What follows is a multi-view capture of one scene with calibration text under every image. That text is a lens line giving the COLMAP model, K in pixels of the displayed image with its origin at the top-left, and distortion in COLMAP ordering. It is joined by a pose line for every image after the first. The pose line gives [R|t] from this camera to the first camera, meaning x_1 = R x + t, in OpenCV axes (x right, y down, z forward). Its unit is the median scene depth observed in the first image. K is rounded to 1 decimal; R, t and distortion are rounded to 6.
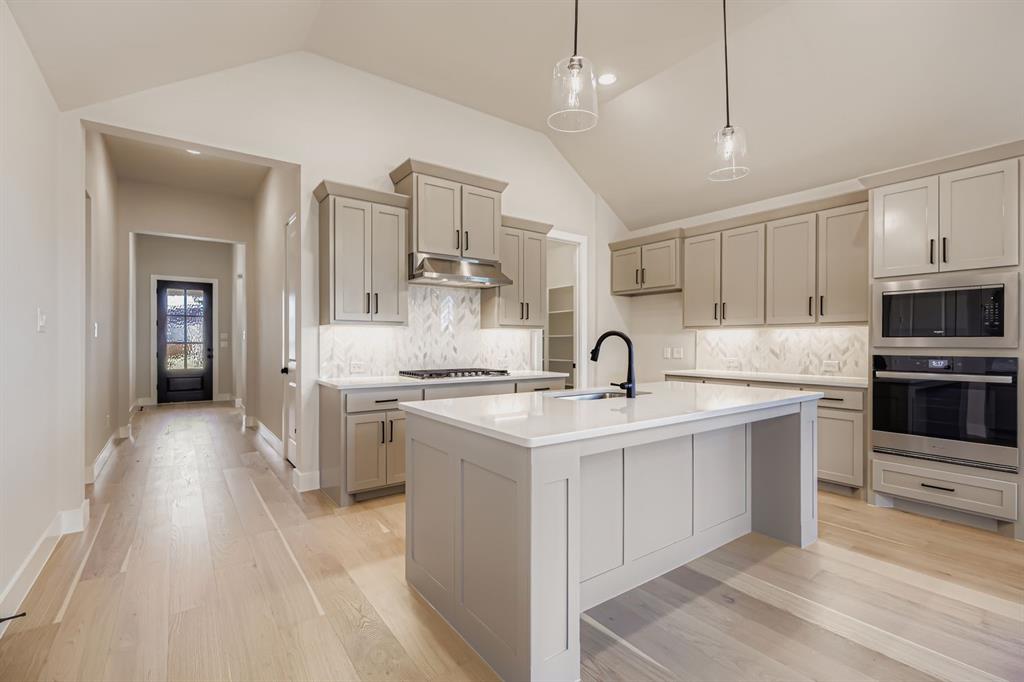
lens RADIAL K [[463.9, 0, 515.9], [0, 463.9, 344.0], [0, 0, 1]] dist [-0.000801, -0.000139]
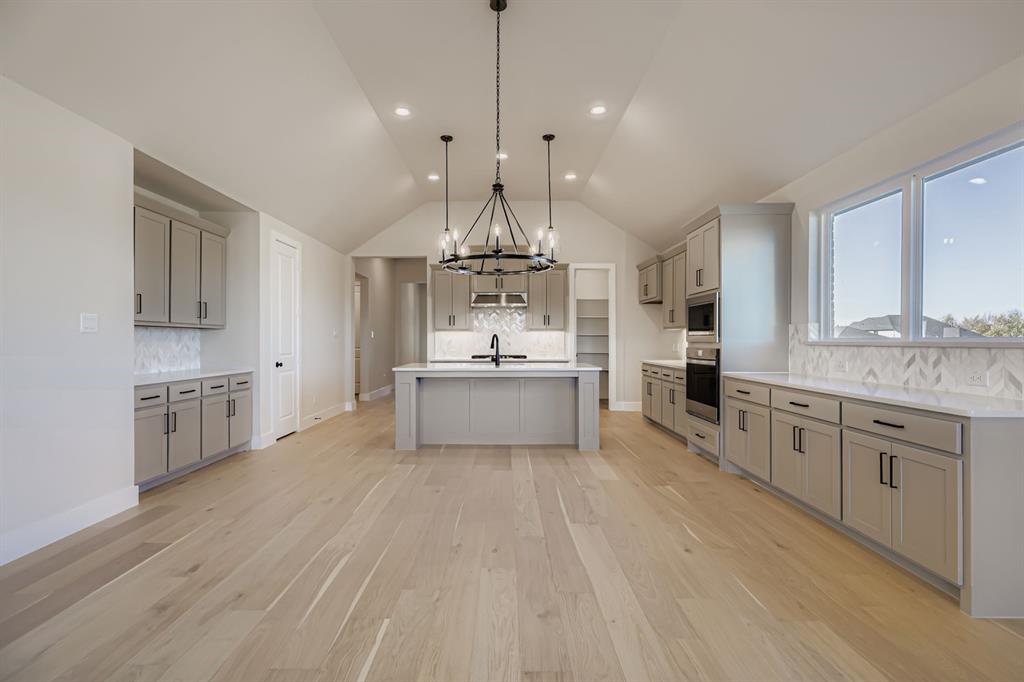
lens RADIAL K [[470.8, 0, 499.3], [0, 470.8, 338.6], [0, 0, 1]] dist [-0.001558, -0.000021]
pose [[0.799603, -0.003457, -0.600519, 0.925037], [-0.000130, 0.999982, -0.005930, 0.003075], [0.600529, 0.004820, 0.799588, -0.433874]]
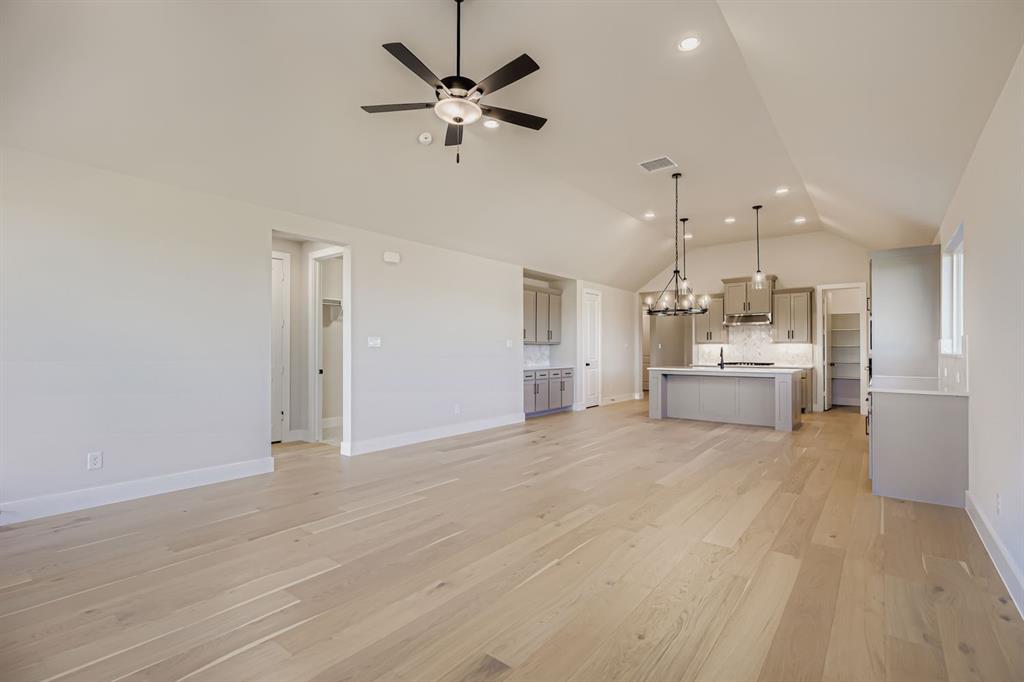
lens RADIAL K [[463.9, 0, 515.9], [0, 463.9, 344.0], [0, 0, 1]] dist [-0.000801, -0.000139]
pose [[0.268212, -0.010404, -0.963304, 1.697575], [-0.004638, 0.999916, -0.012091, -0.002268], [0.963349, 0.007711, 0.268141, -0.685137]]
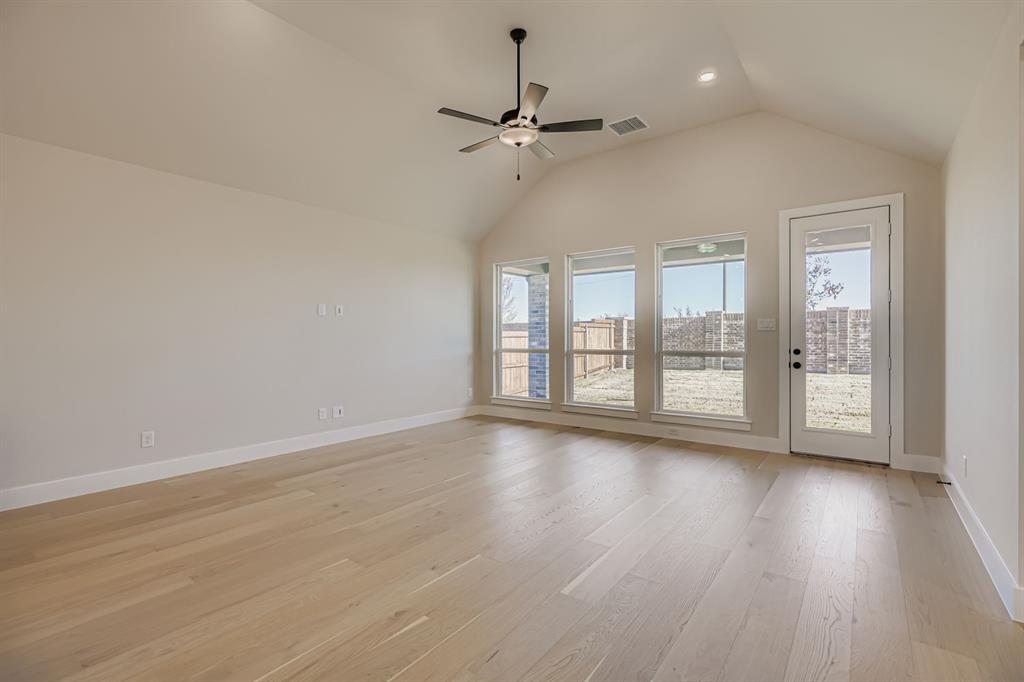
lens RADIAL K [[462.0, 0, 519.1], [0, 462.0, 339.6], [0, 0, 1]] dist [0.001107, 0.000305]
pose [[-0.290410, -0.004422, 0.956892, 0.235677], [0.004983, 0.999969, 0.006133, 0.002336], [-0.956889, 0.006549, -0.290379, -0.347500]]
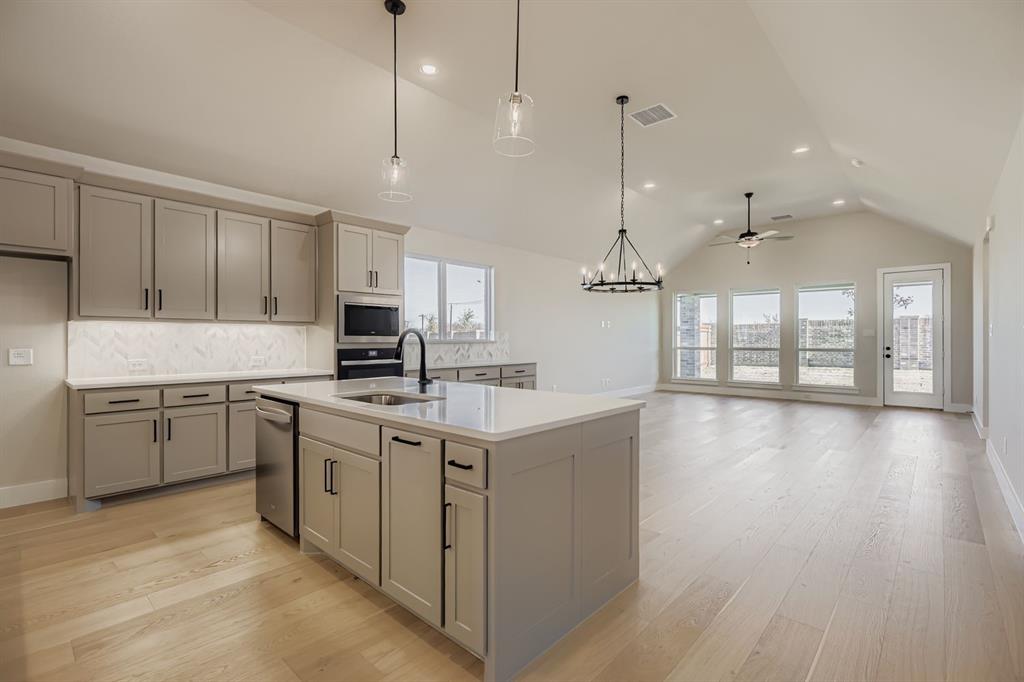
lens RADIAL K [[467.0, 0, 516.0], [0, 467.0, 338.2], [0, 0, 1]] dist [-0.001226, -0.000120]
pose [[-0.201314, 0.001051, 0.979526, -0.488904], [0.002143, 0.999998, -0.000633, -0.003896], [-0.979524, 0.001972, -0.201316, 0.598274]]
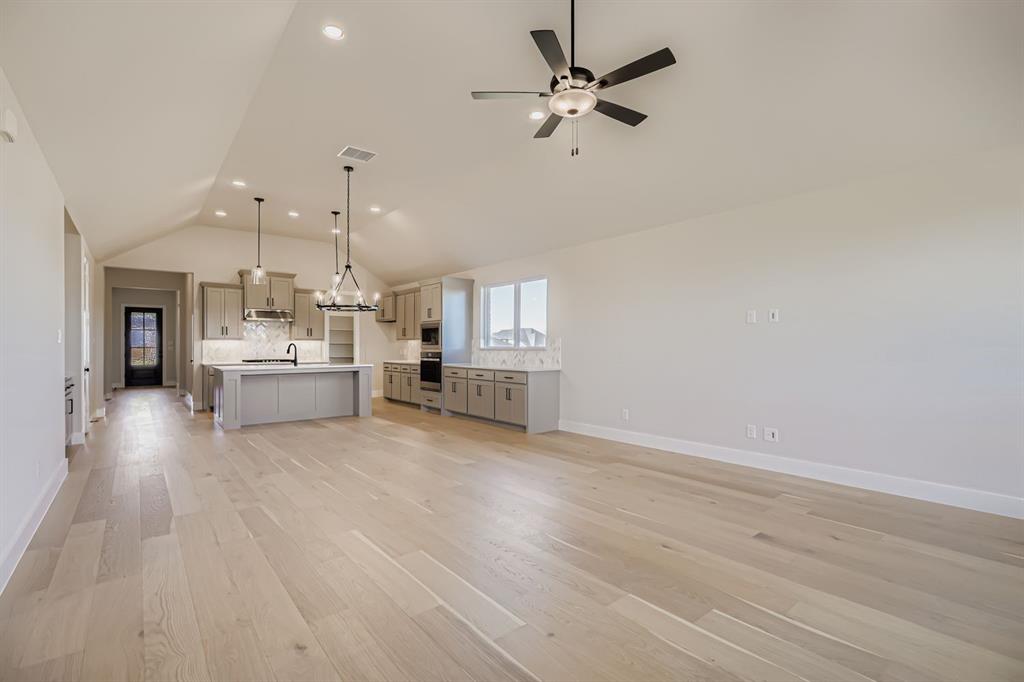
lens RADIAL K [[470.2, 0, 515.5], [0, 470.2, 344.4], [0, 0, 1]] dist [-0.001620, -0.000324]
pose [[0.998827, -0.002027, 0.048379, 0.906054], [0.002365, 0.999973, -0.006926, 0.001856], [-0.048364, 0.007032, 0.998805, -1.258876]]
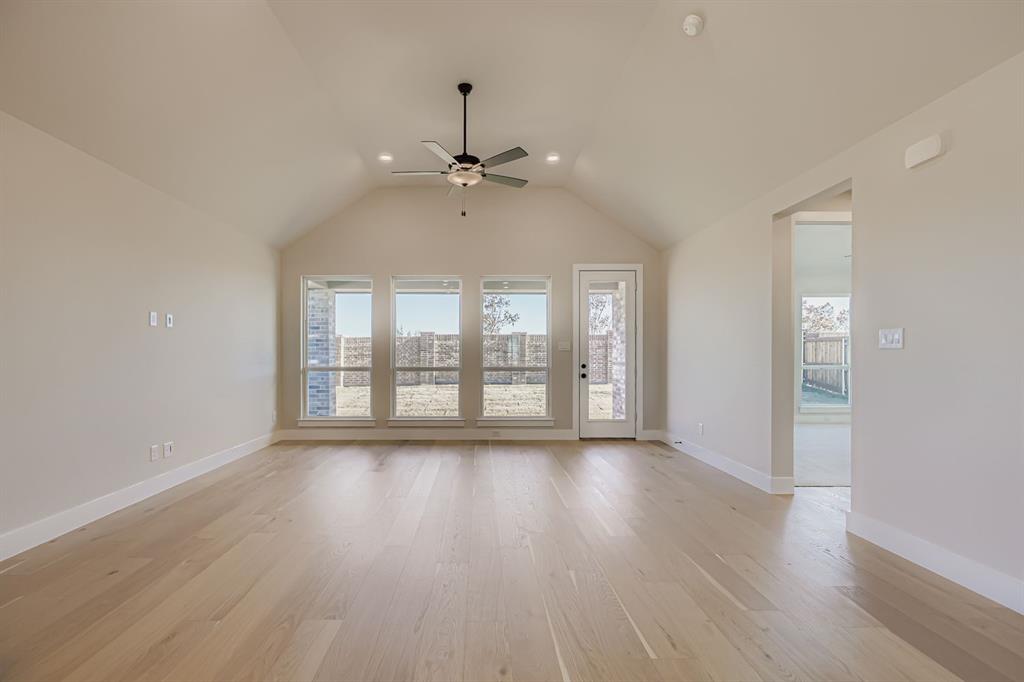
lens RADIAL K [[476.7, 0, 478.7], [0, 476.7, 355.1], [0, 0, 1]] dist [-0.000653, -0.000063]
pose [[-0.807228, -0.001694, 0.590237, 0.431904], [-0.000180, 0.999997, 0.002623, 0.000549], [-0.590239, 0.002011, -0.807226, 0.167960]]
